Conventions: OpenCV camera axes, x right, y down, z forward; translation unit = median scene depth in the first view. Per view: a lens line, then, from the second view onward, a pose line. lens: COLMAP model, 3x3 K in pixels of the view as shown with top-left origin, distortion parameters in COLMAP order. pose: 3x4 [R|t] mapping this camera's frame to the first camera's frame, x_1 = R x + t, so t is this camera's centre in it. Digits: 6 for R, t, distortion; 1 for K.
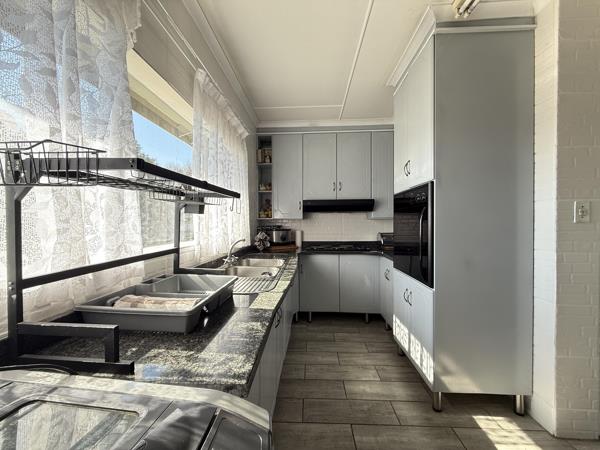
lens RADIAL K [[237.6, 0, 298.0], [0, 237.6, 224.9], [0, 0, 1]] dist [-0.001108, -0.000285]
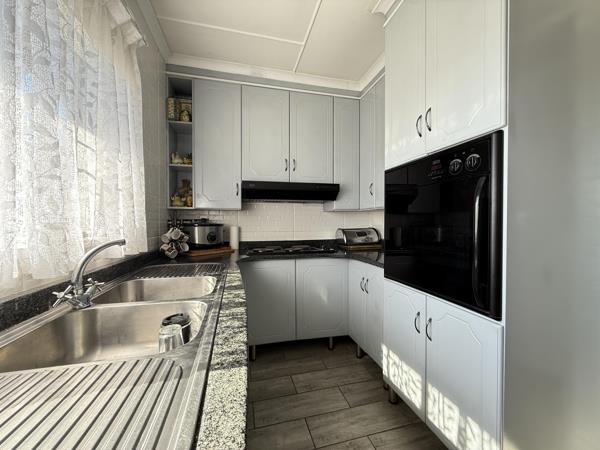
lens RADIAL K [[237.6, 0, 298.0], [0, 237.6, 224.4], [0, 0, 1]] dist [-0.001108, -0.000285]
pose [[0.954927, -0.001082, 0.296838, -0.028573], [0.000594, 0.999998, 0.001732, 0.018699], [-0.296839, -0.001477, 0.954926, 0.306219]]
